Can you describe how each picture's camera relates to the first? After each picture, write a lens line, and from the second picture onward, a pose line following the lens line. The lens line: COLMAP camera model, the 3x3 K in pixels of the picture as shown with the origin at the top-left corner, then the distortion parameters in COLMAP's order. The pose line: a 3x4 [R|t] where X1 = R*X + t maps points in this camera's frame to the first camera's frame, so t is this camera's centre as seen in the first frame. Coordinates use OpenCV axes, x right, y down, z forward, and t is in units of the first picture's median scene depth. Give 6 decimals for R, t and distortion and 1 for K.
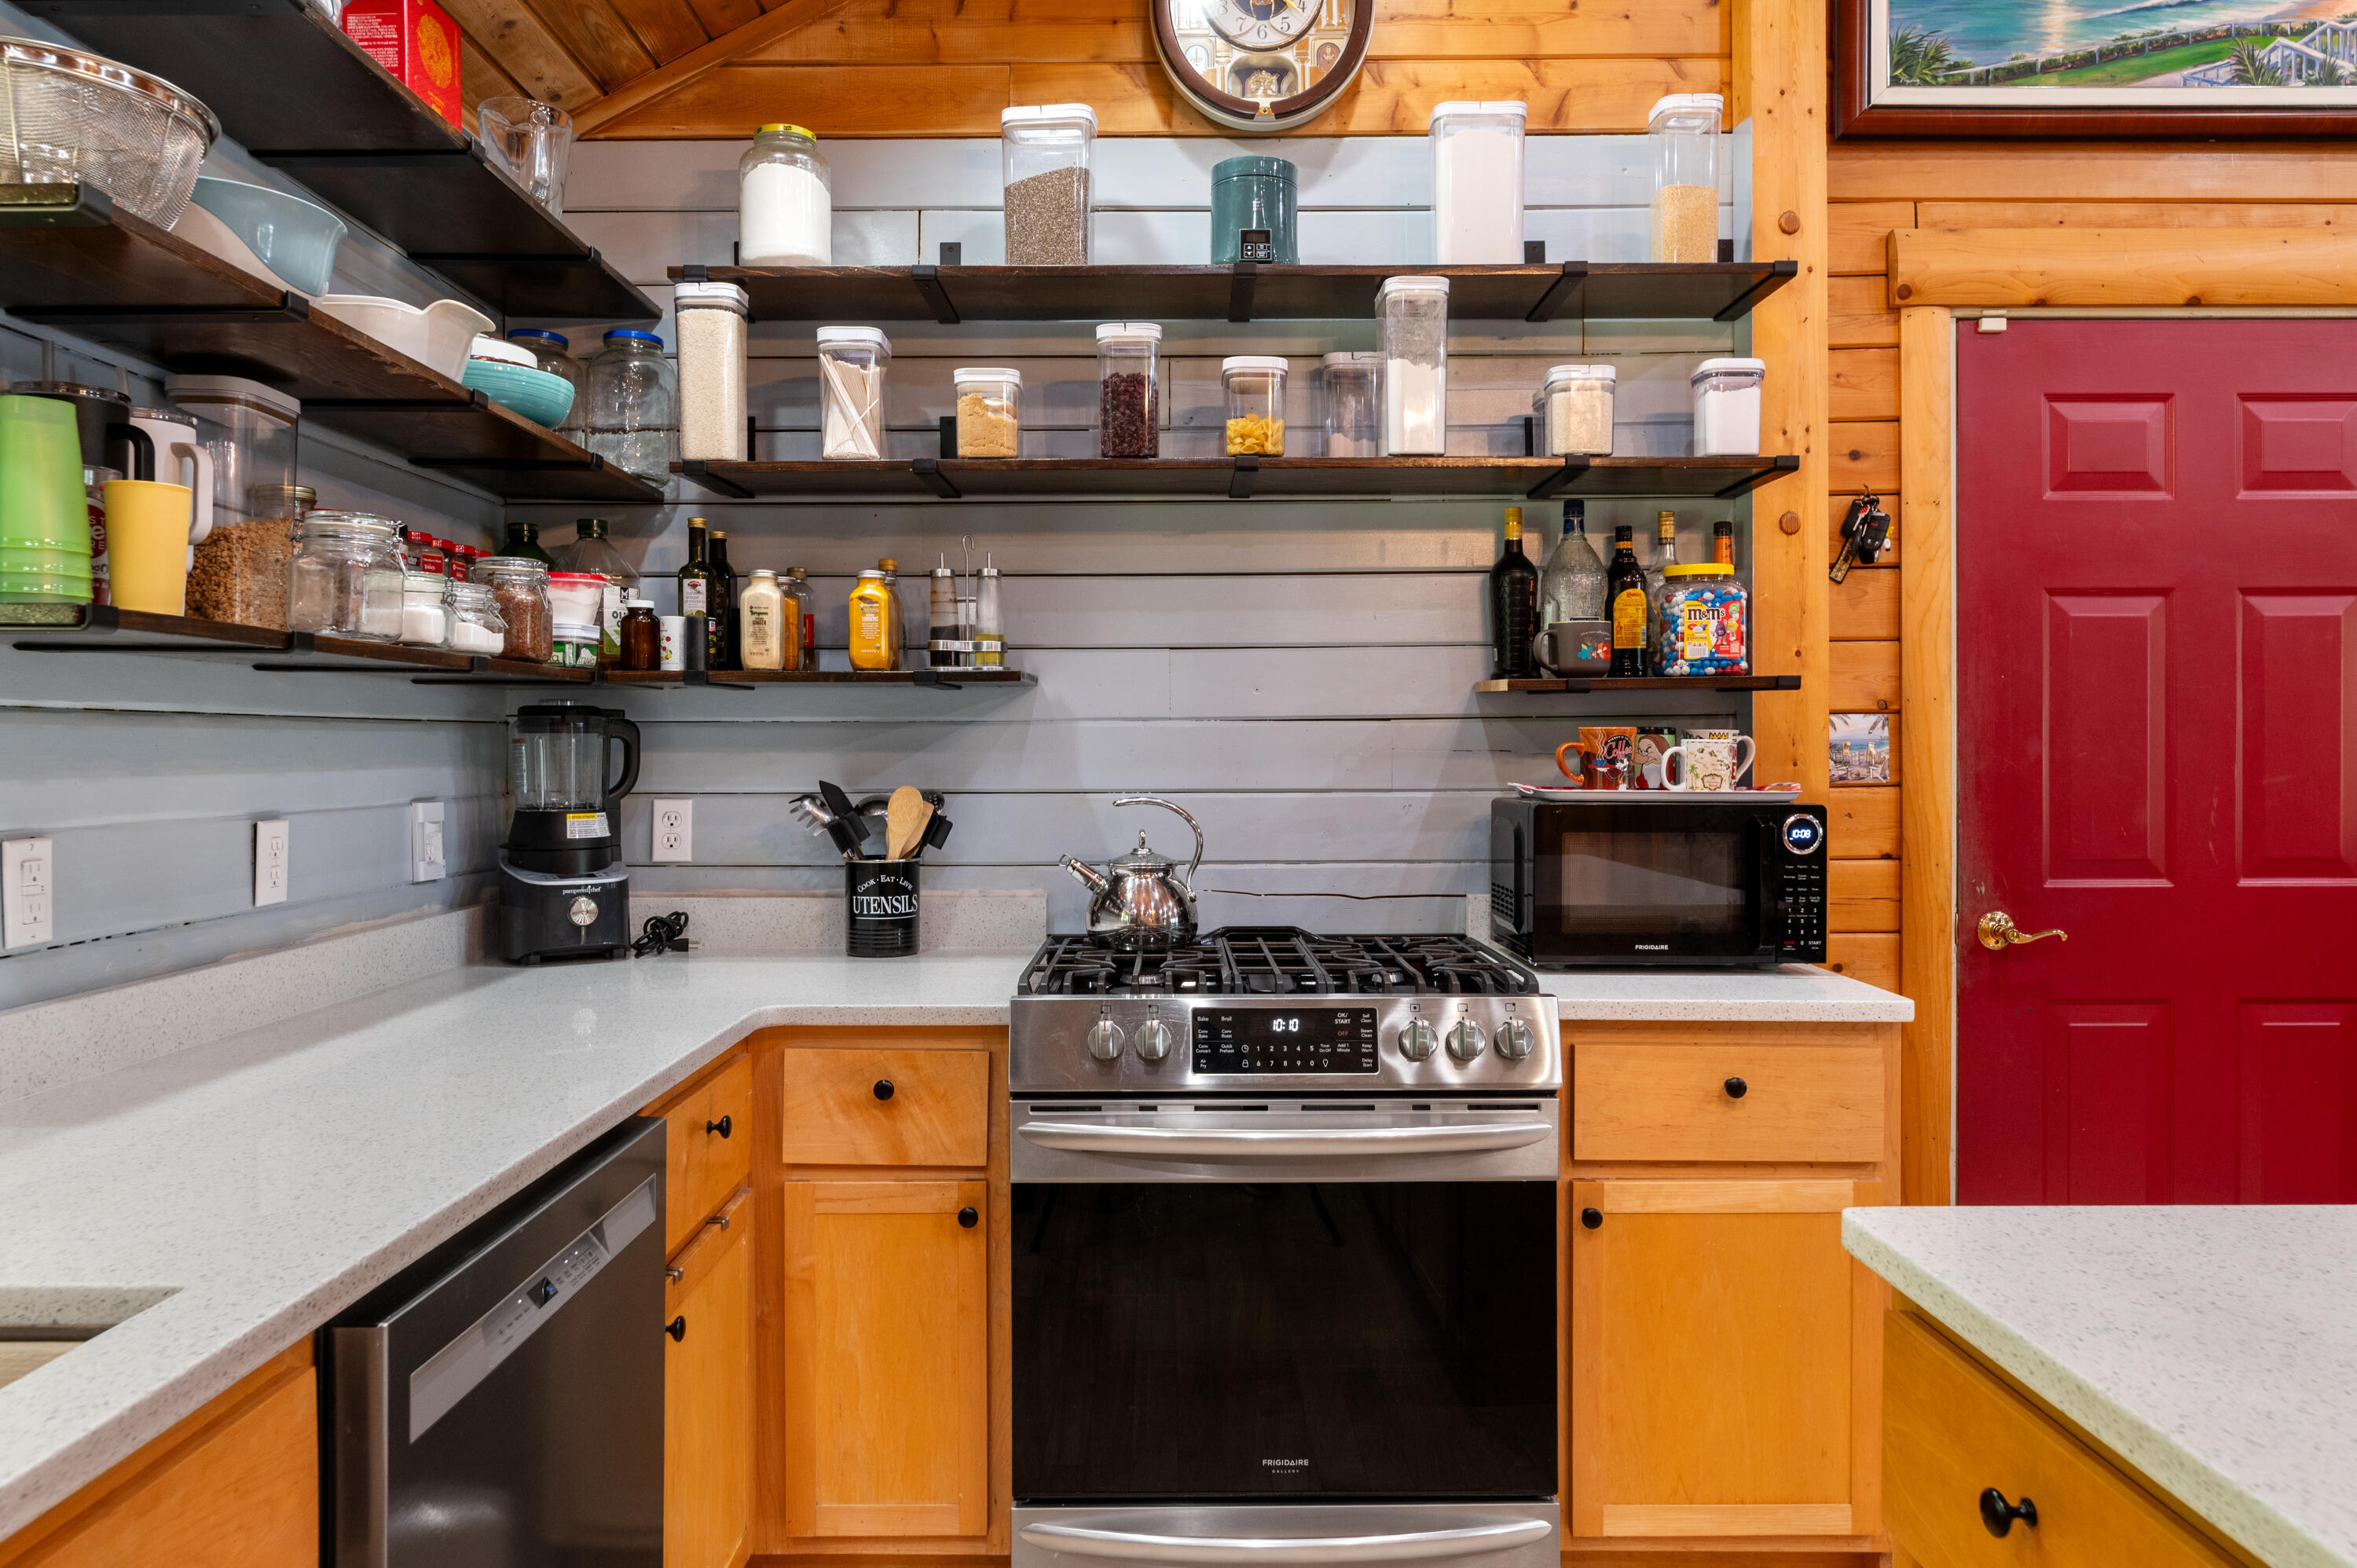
lens RADIAL K [[1546.2, 0, 1175.5], [0, 1546.2, 757.4], [0, 0, 1]] dist [-0.000732, -0.000921]
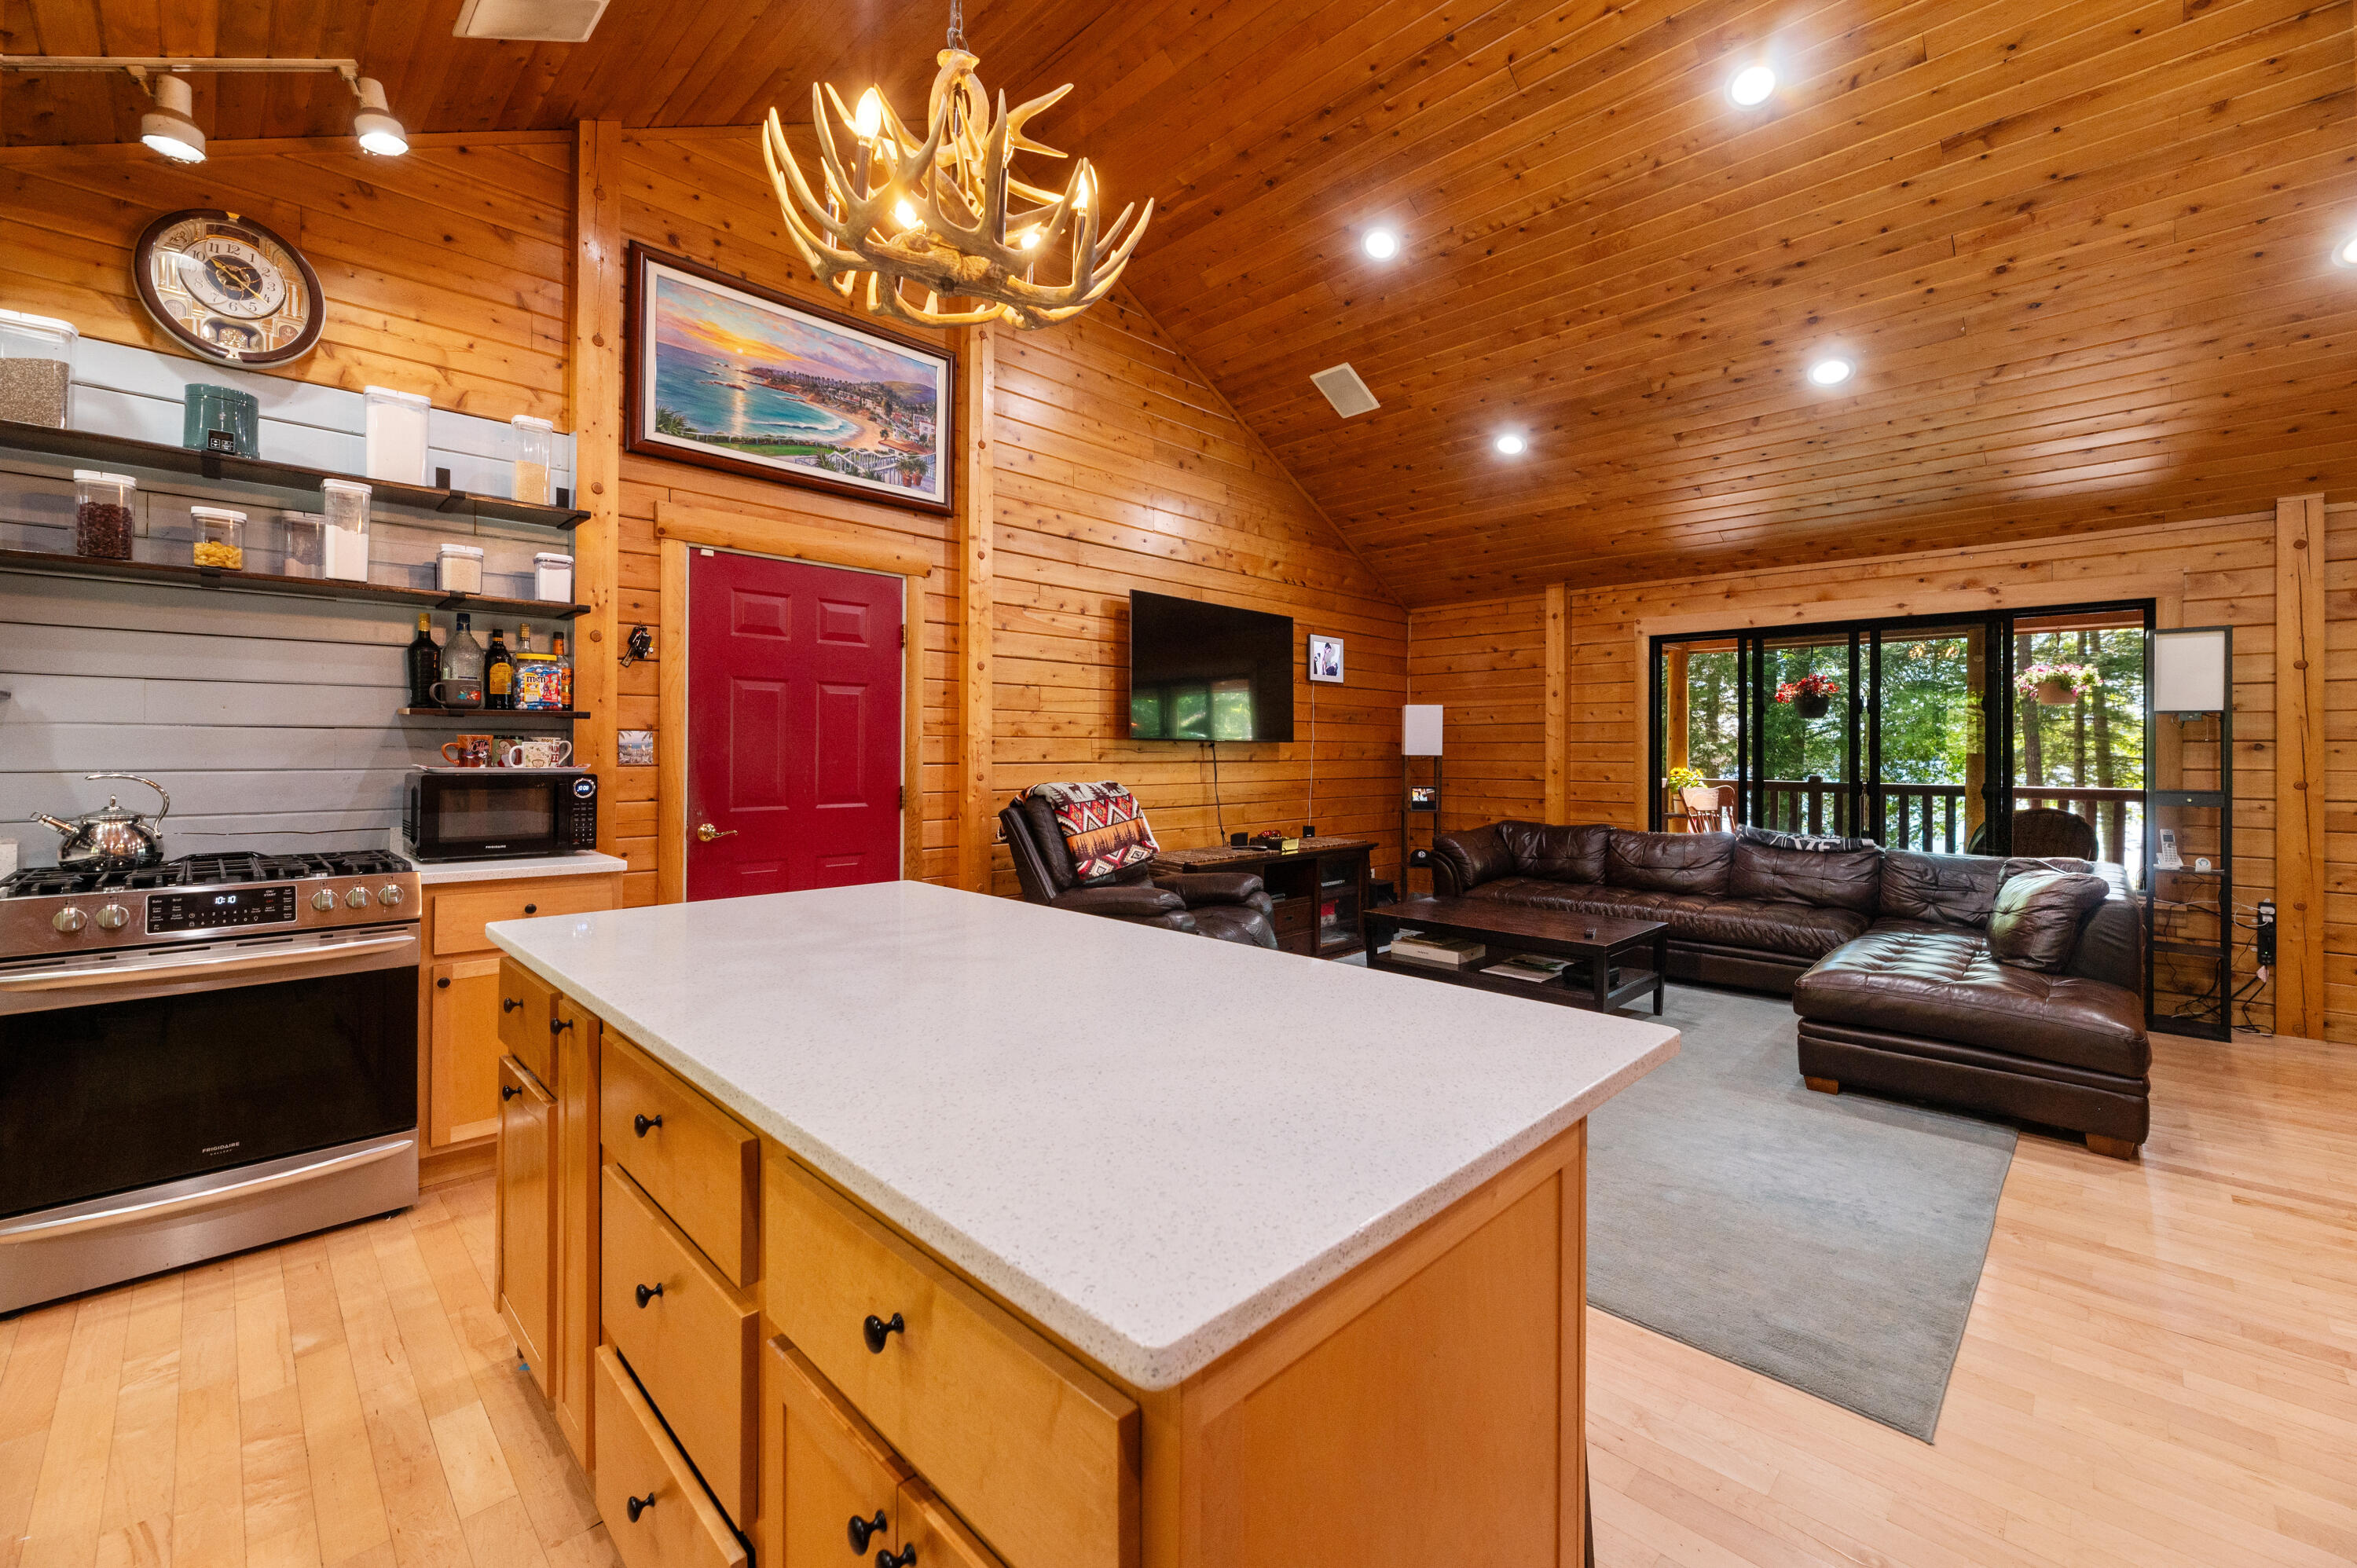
lens RADIAL K [[960.1, 0, 1185.8], [0, 960.1, 746.6], [0, 0, 1]] dist [0.000501, -0.000154]
pose [[0.701597, 0.011245, 0.712485, 0.044659], [-0.006094, 0.999934, -0.009781, 0.000954], [-0.712548, 0.002521, 0.701619, -0.435948]]
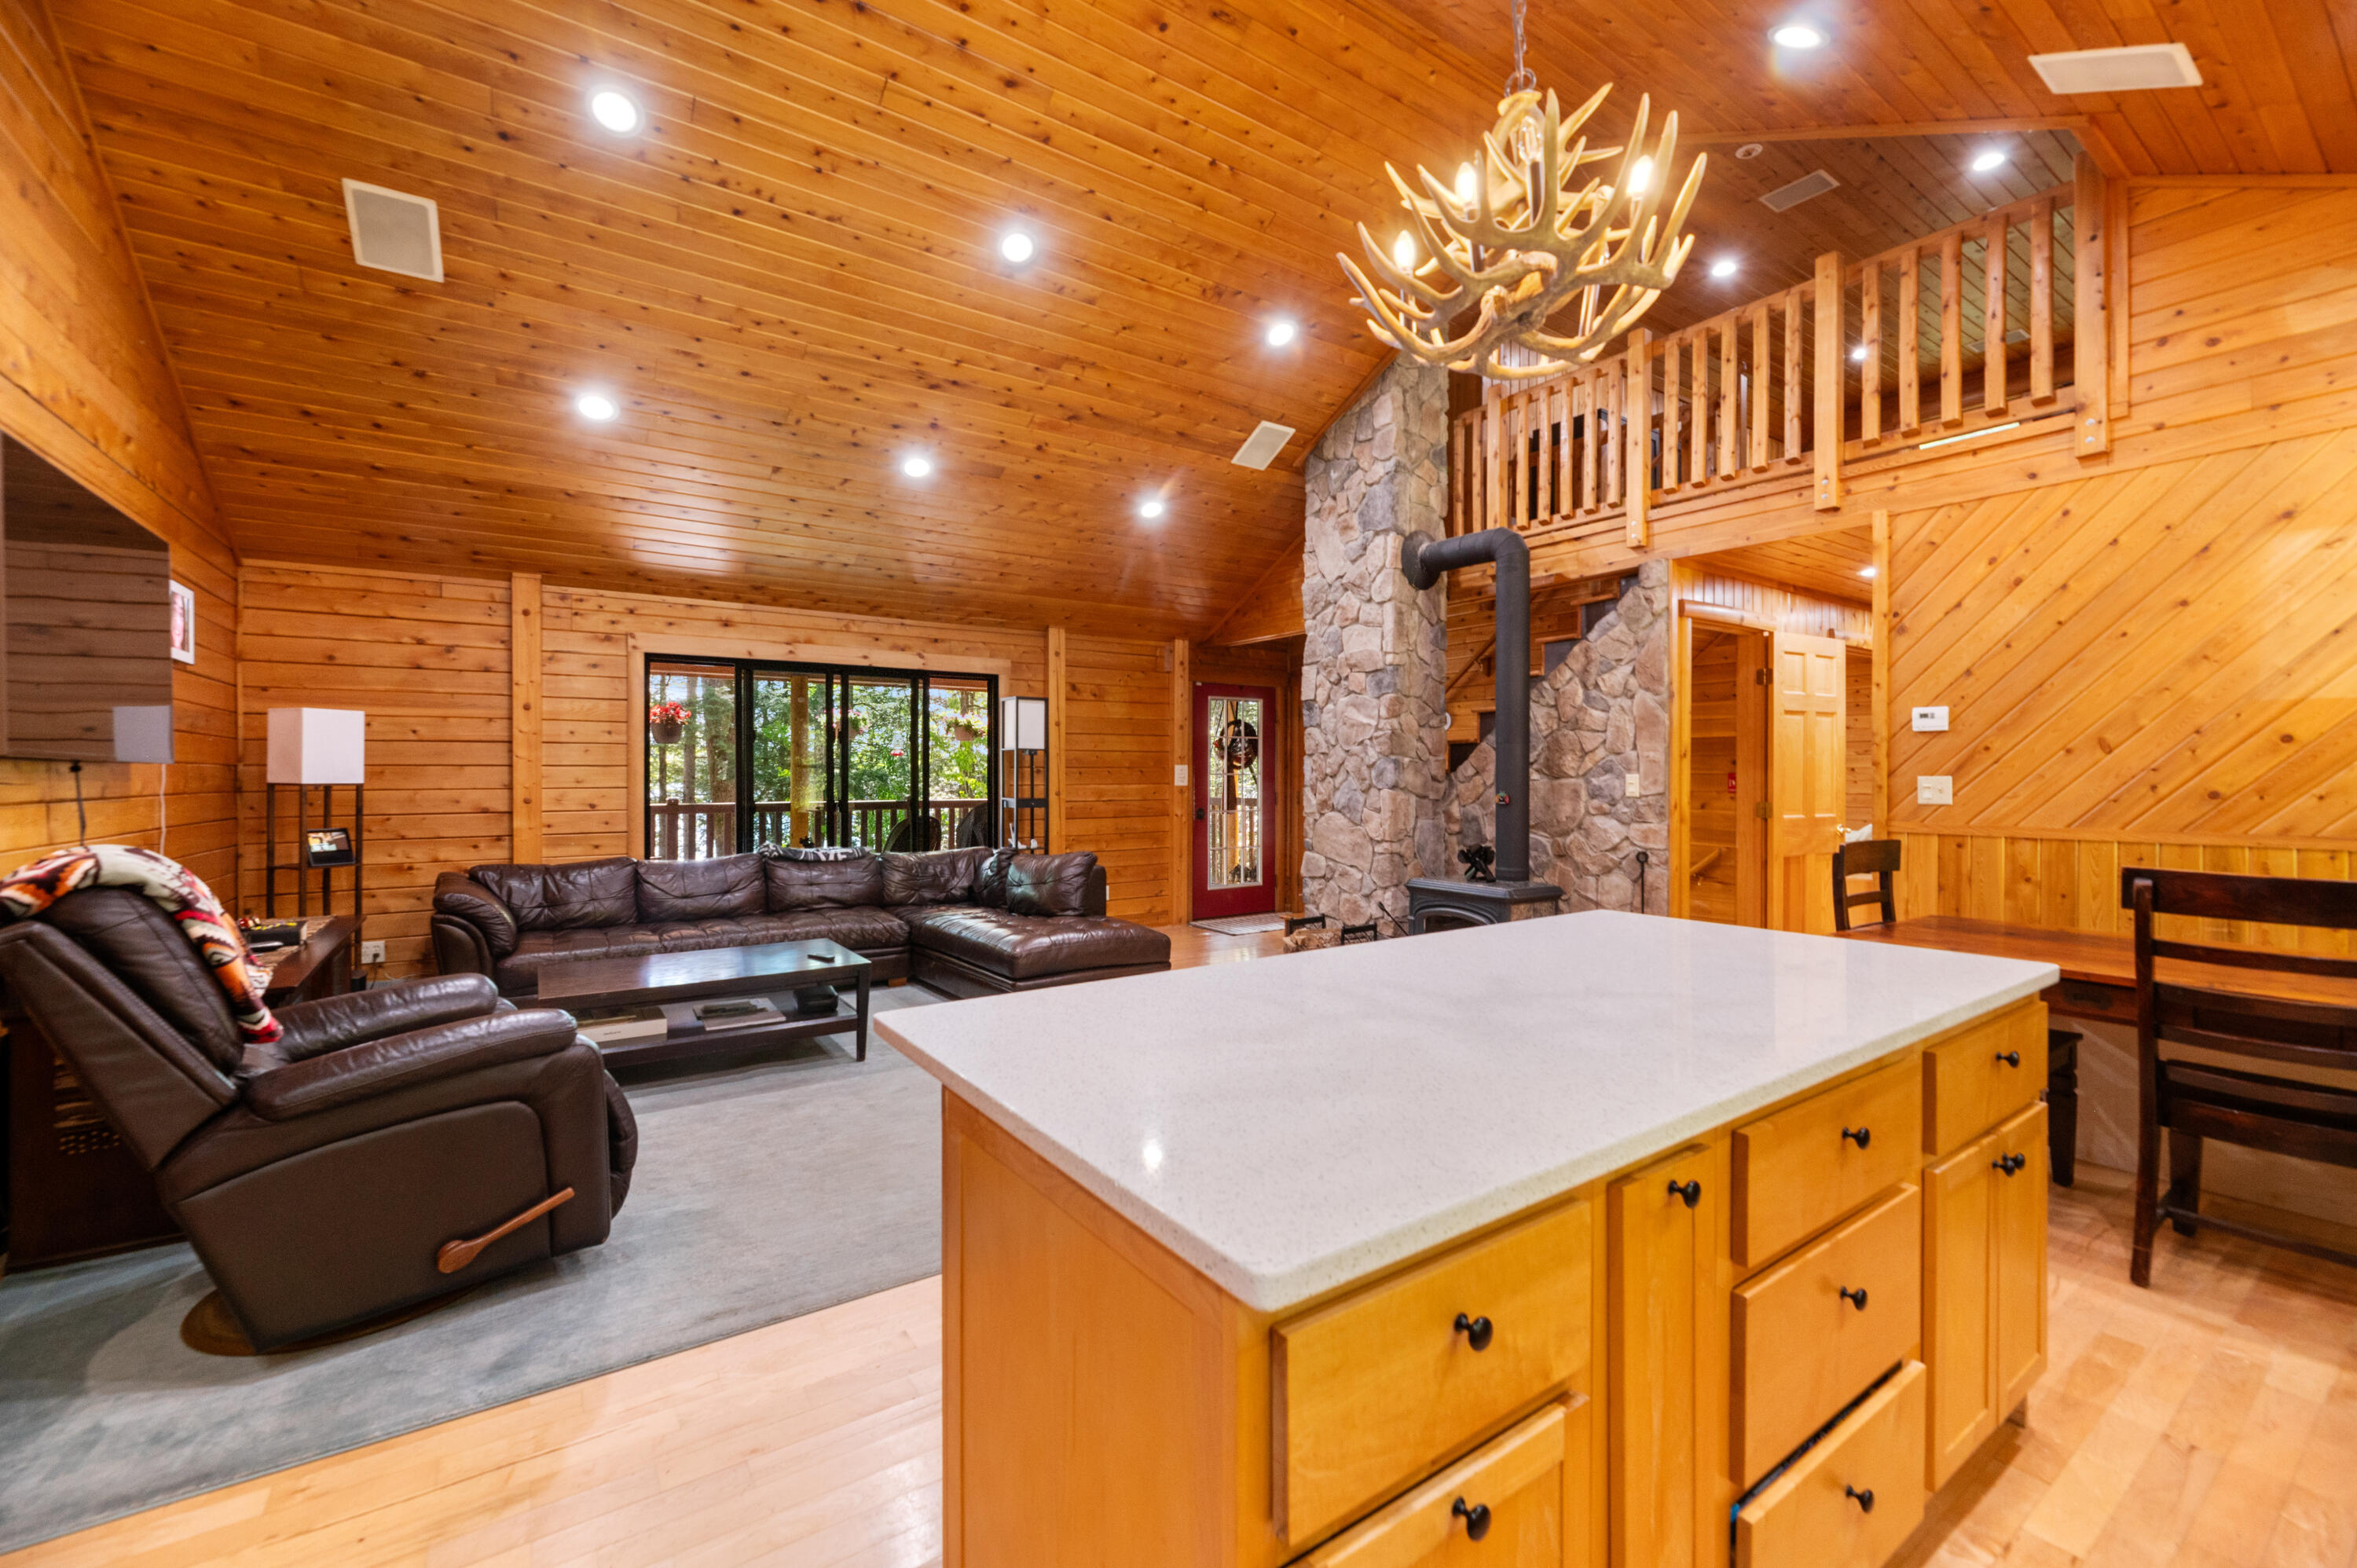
lens RADIAL K [[962.2, 0, 1187.1], [0, 962.2, 775.5], [0, 0, 1]] dist [-0.000811, 0.000115]
pose [[-0.569693, 0.005727, 0.821838, -0.009377], [0.007297, 0.999972, -0.001910, -0.004613], [-0.821826, 0.004909, -0.569718, 0.609270]]
